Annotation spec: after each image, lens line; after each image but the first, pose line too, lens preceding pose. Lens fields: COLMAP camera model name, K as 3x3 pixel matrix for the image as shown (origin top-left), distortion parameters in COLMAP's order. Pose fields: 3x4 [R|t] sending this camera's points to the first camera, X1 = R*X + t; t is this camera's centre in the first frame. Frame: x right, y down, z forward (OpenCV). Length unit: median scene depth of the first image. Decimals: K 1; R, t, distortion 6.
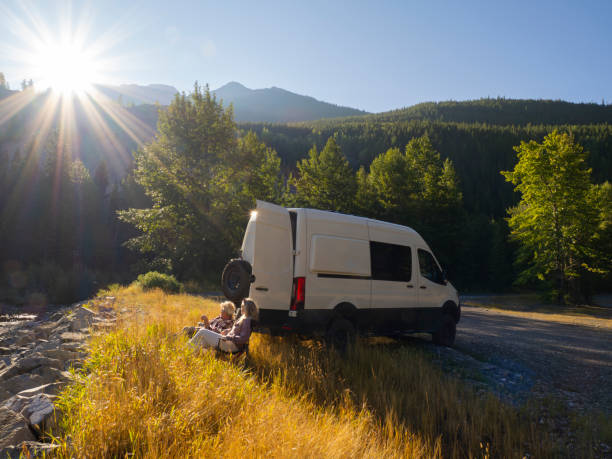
lens RADIAL K [[460.6, 0, 307.2], [0, 460.6, 232.0], [0, 0, 1]] dist [-0.058896, 0.004455]
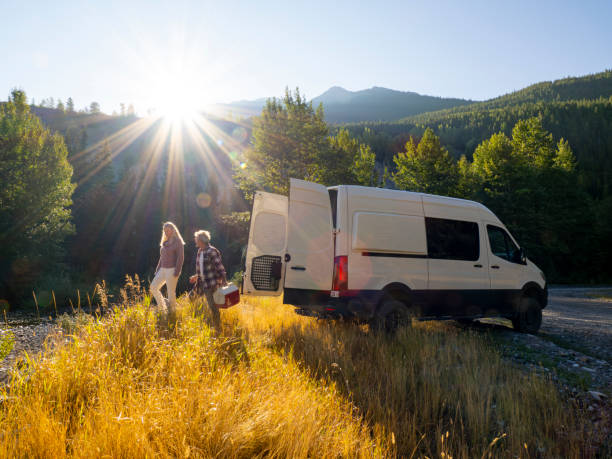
lens RADIAL K [[456.6, 0, 306.1], [0, 456.6, 229.2], [0, 0, 1]] dist [-0.060306, 0.034334]
pose [[0.968751, -0.053335, -0.242235, 0.030619], [0.051252, 0.998575, -0.014898, 0.011170], [0.242684, 0.002017, 0.970103, 0.013288]]
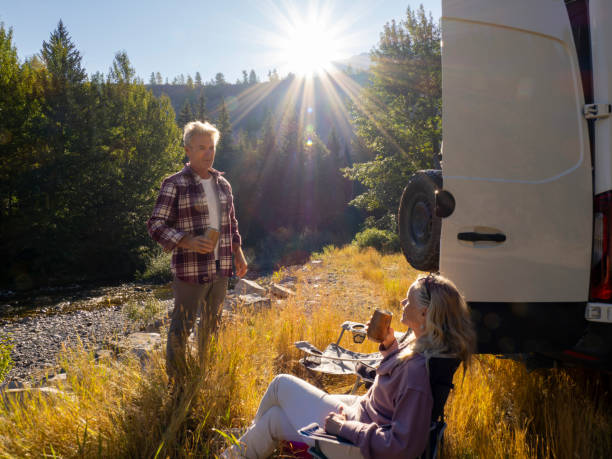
lens RADIAL K [[452.0, 0, 304.4], [0, 452.0, 232.0], [0, 0, 1]] dist [-0.060037, 0.041826]
pose [[0.856610, -0.065770, -0.511755, -0.009535], [0.112240, 0.991843, 0.060405, 0.017841], [0.503608, -0.109183, 0.857005, 0.136923]]
